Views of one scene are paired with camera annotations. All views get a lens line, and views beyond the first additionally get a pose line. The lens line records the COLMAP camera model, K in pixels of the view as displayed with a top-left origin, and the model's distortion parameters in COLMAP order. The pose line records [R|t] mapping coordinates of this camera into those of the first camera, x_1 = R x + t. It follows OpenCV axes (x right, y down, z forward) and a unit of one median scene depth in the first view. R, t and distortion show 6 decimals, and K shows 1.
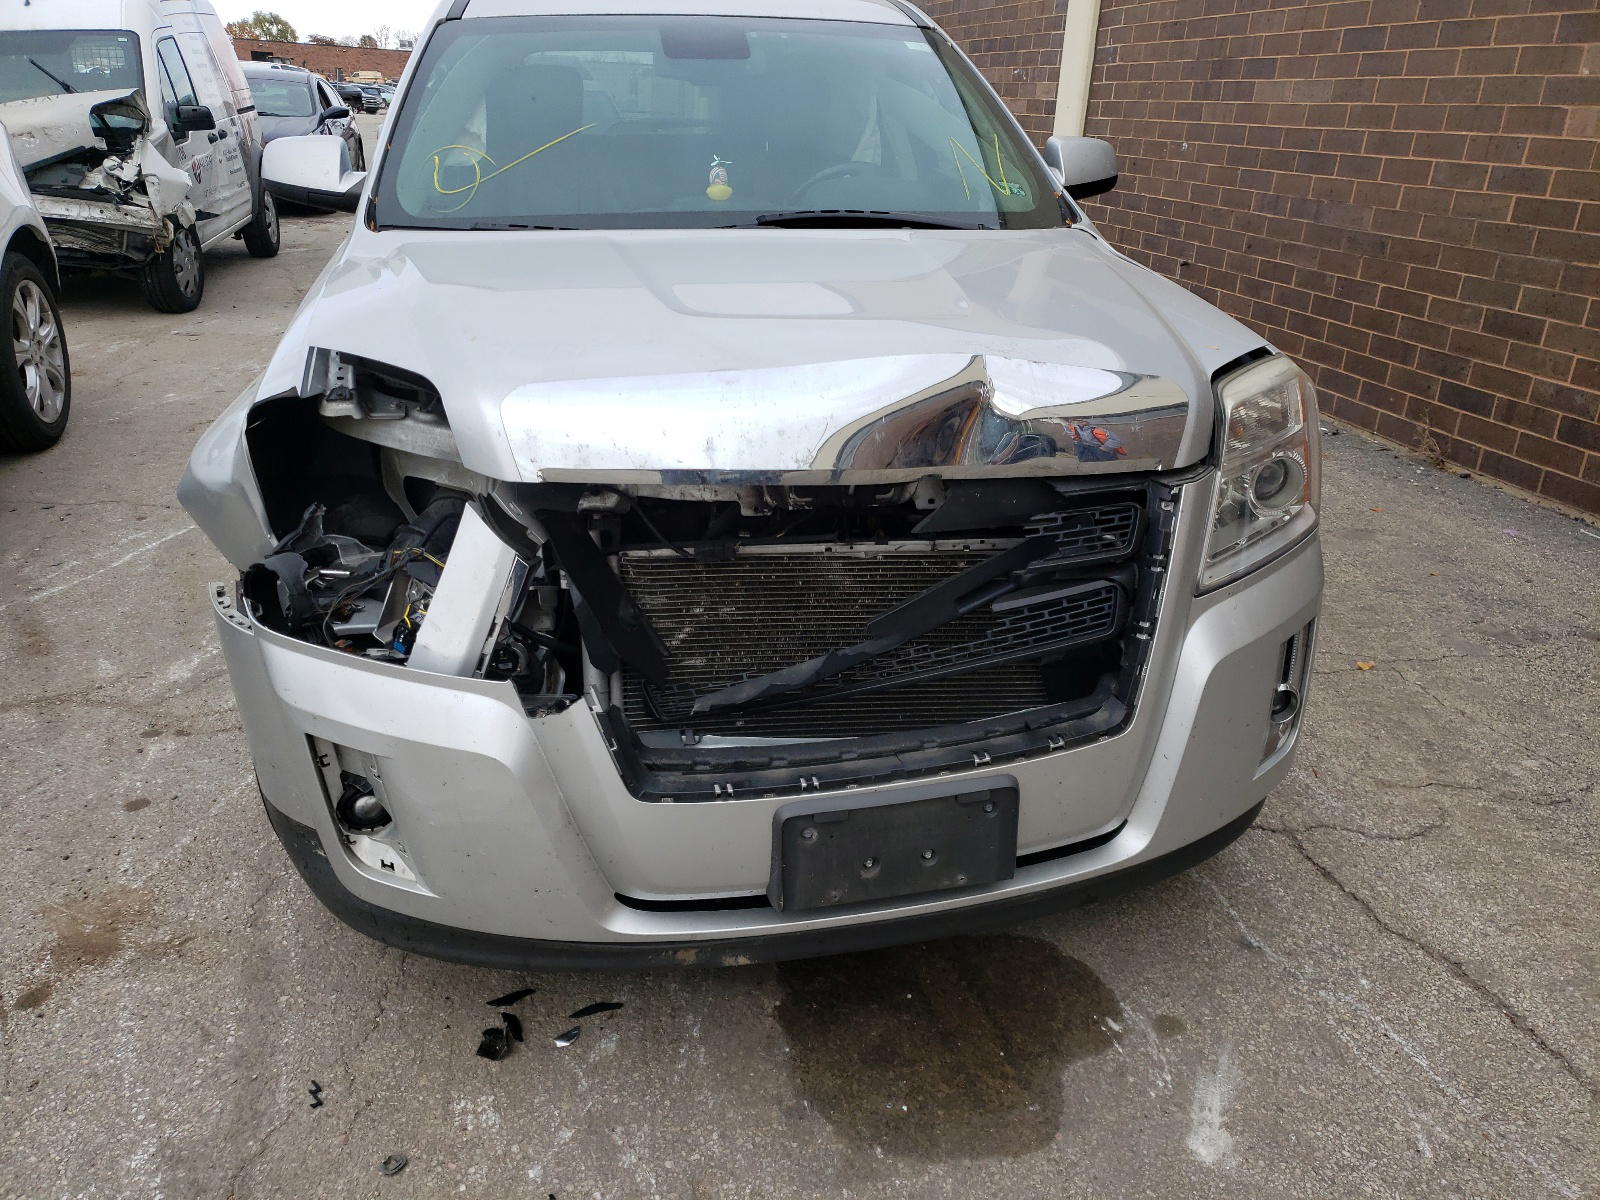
lens RADIAL K [[1202.5, 0, 800.0], [0, 1202.5, 600.0], [0, 0, 1]] dist [0.087374, -0.087881]
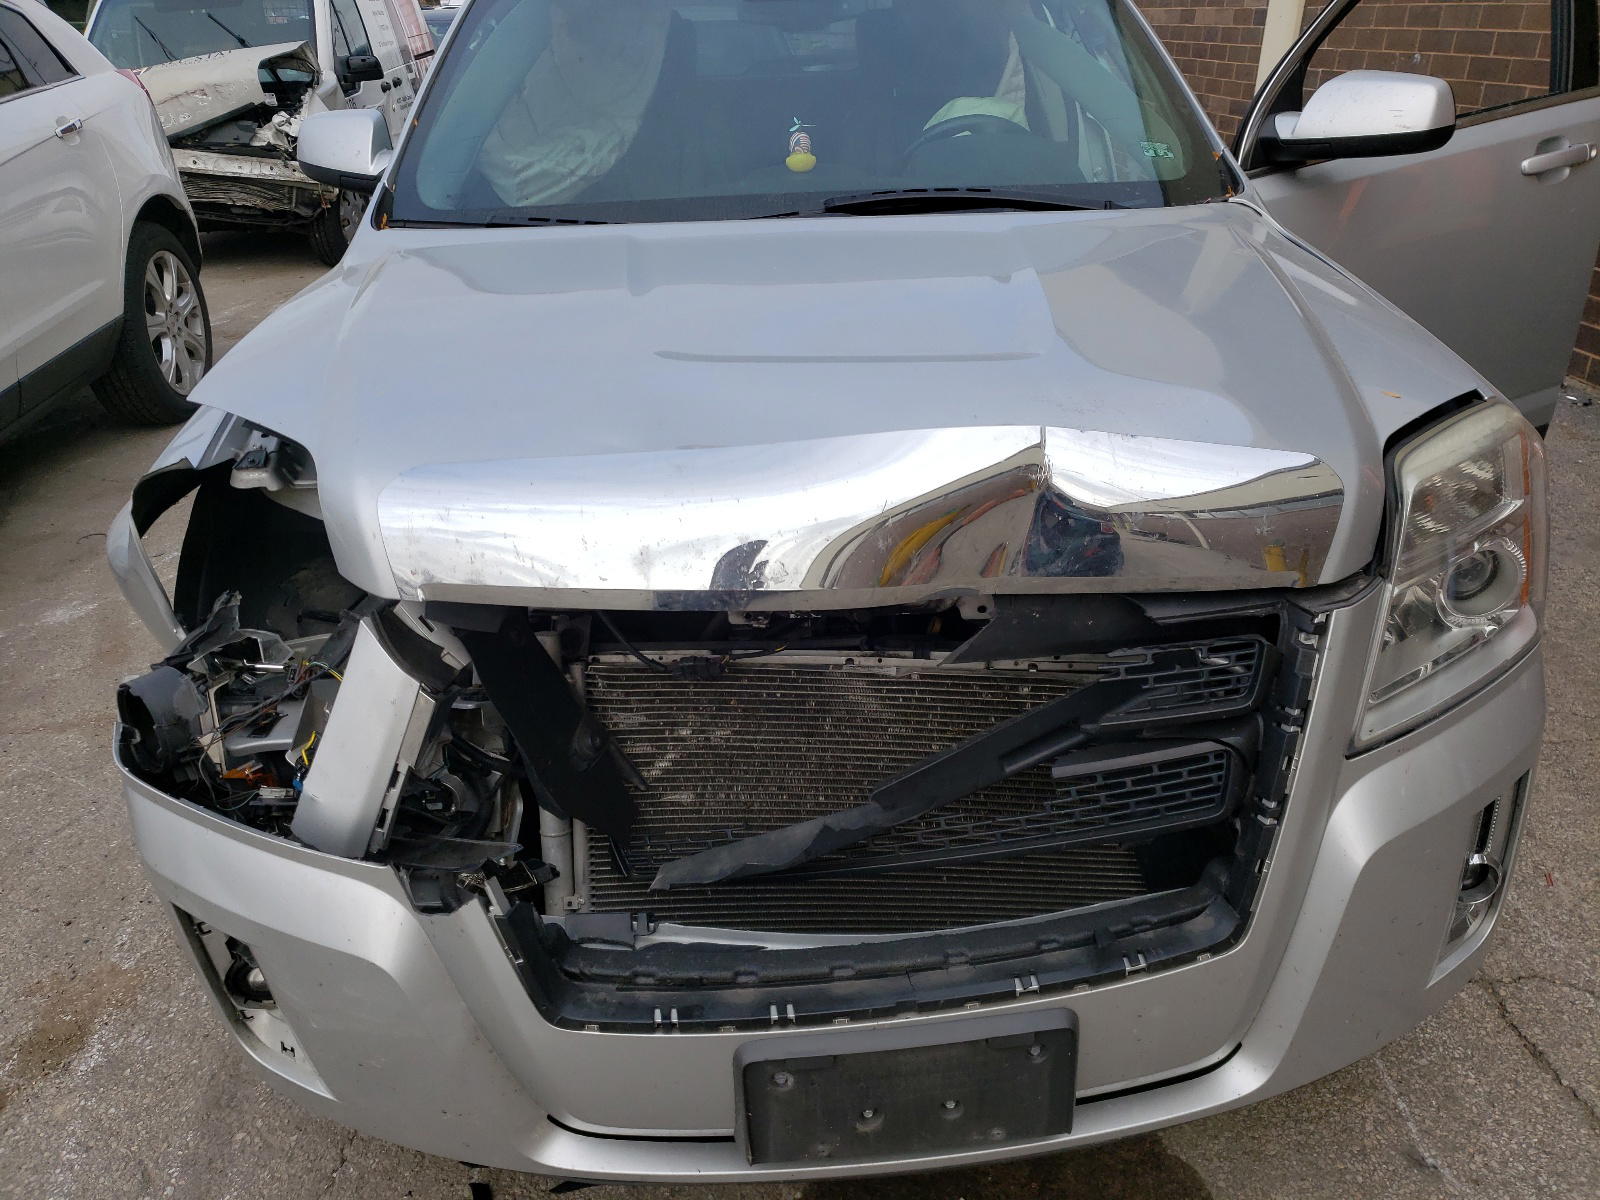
lens RADIAL K [[1227.3, 0, 800.0], [0, 1227.3, 600.0], [0, 0, 1]] dist [0.001379, 0.035114]
pose [[0.988677, 0.023033, -0.148278, 0.106454], [-0.014983, 0.998364, 0.055181, -0.123334], [0.149306, -0.052334, 0.987405, 0.230335]]
